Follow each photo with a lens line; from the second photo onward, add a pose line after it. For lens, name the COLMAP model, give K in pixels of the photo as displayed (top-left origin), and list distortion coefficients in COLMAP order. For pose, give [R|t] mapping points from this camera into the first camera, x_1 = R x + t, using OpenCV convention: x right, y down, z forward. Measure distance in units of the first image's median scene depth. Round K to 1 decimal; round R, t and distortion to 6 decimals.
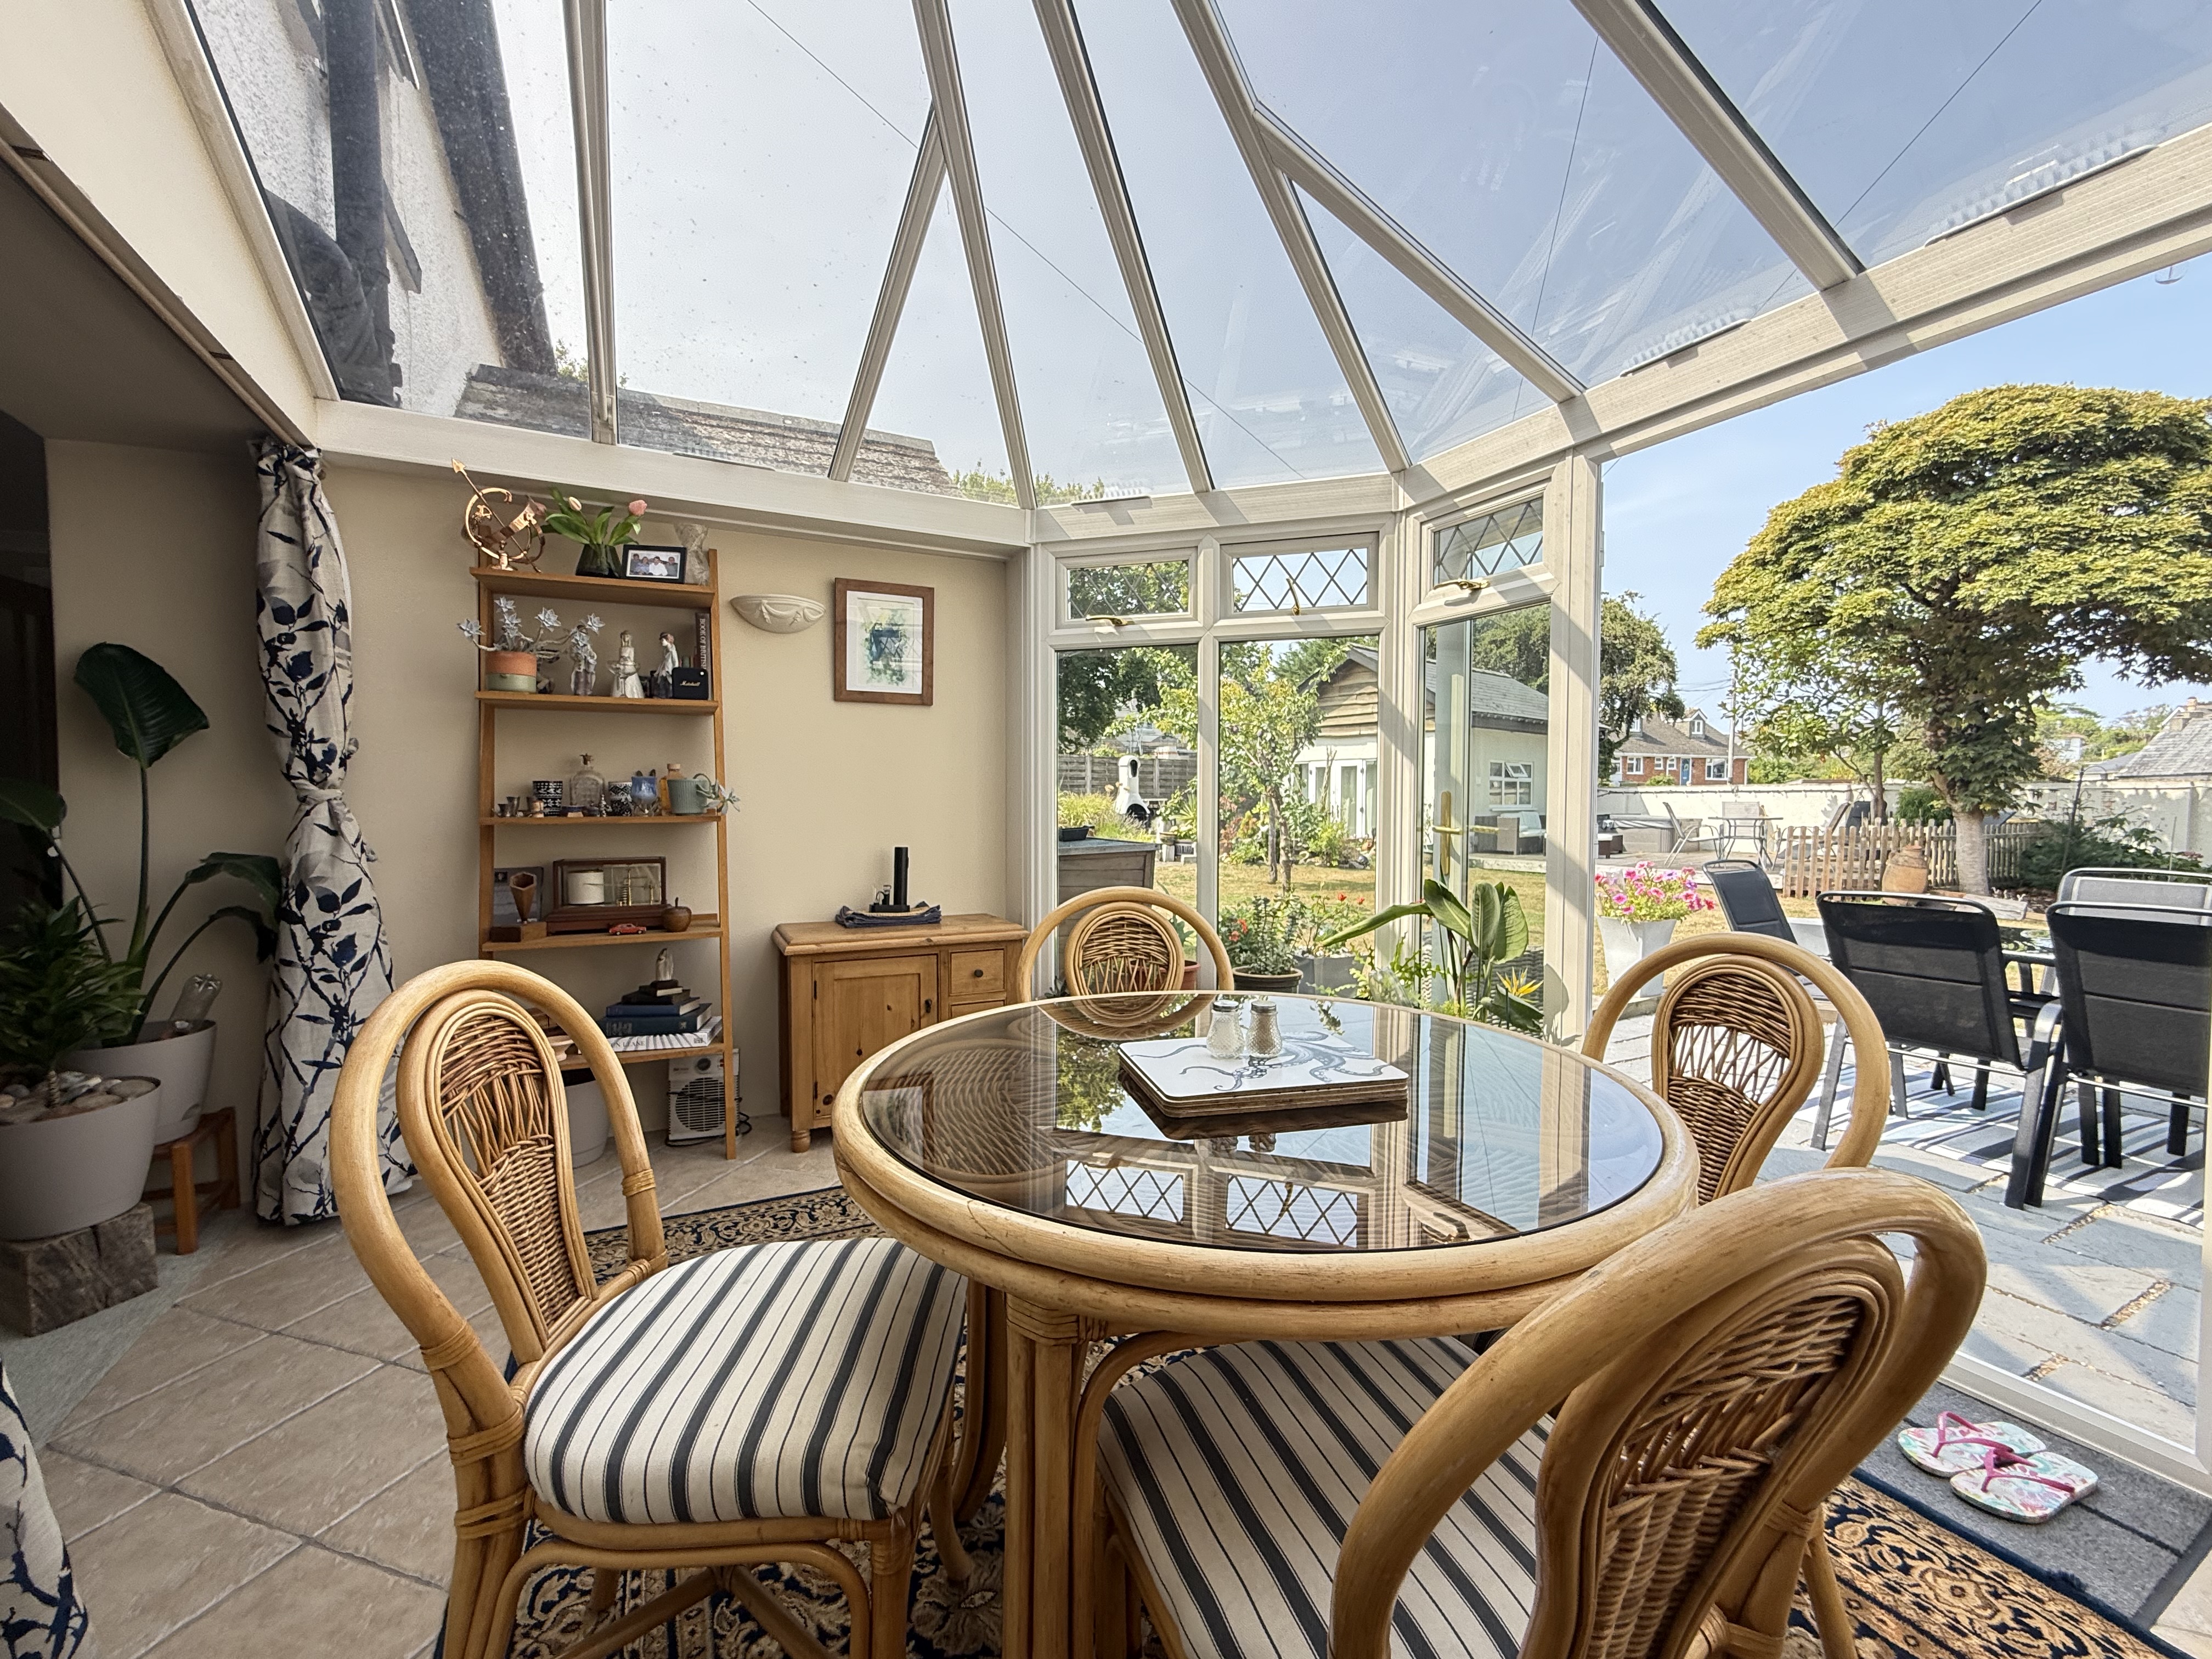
lens RADIAL K [[903.5, 0, 1104.6], [0, 903.5, 837.8], [0, 0, 1]] dist [-0.000402, 0.000174]
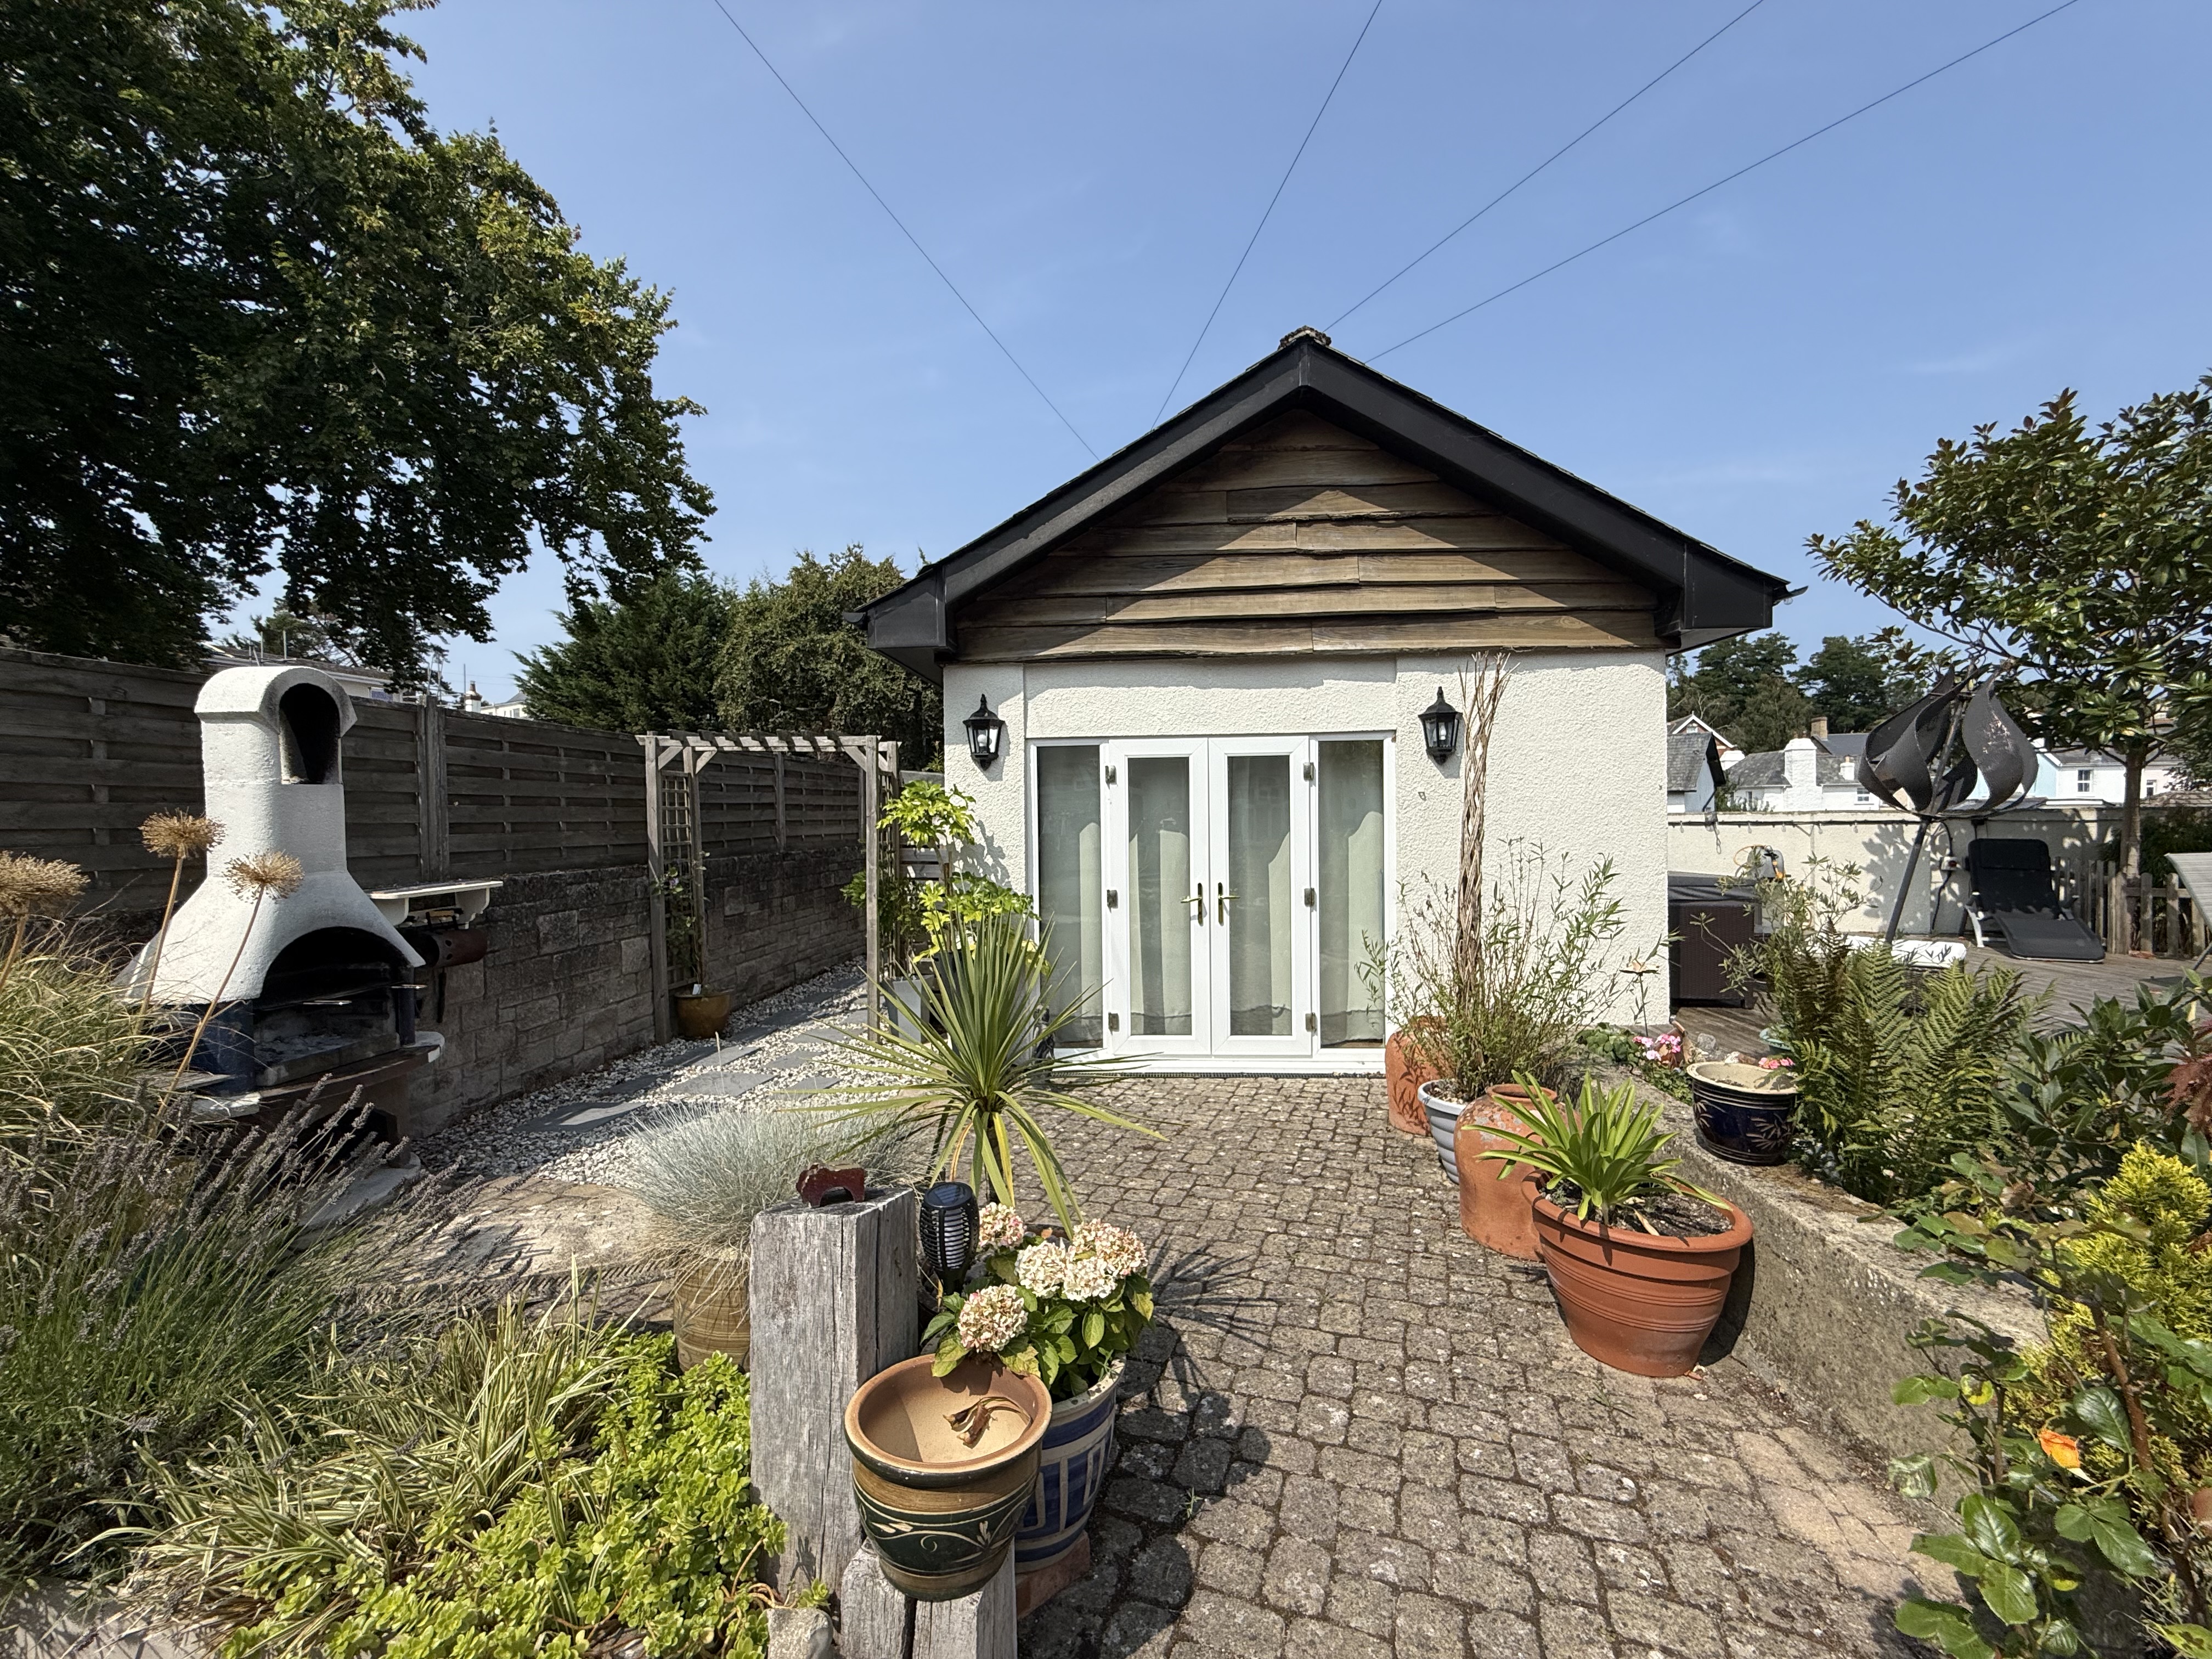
lens RADIAL K [[903.5, 0, 1107.9], [0, 903.5, 832.0], [0, 0, 1]] dist [-0.000402, 0.000174]
pose [[0.708744, -0.013908, 0.705329, 0.018610], [0.043614, 0.998757, -0.024130, -0.047327], [-0.704117, 0.047864, 0.708469, 0.796629]]
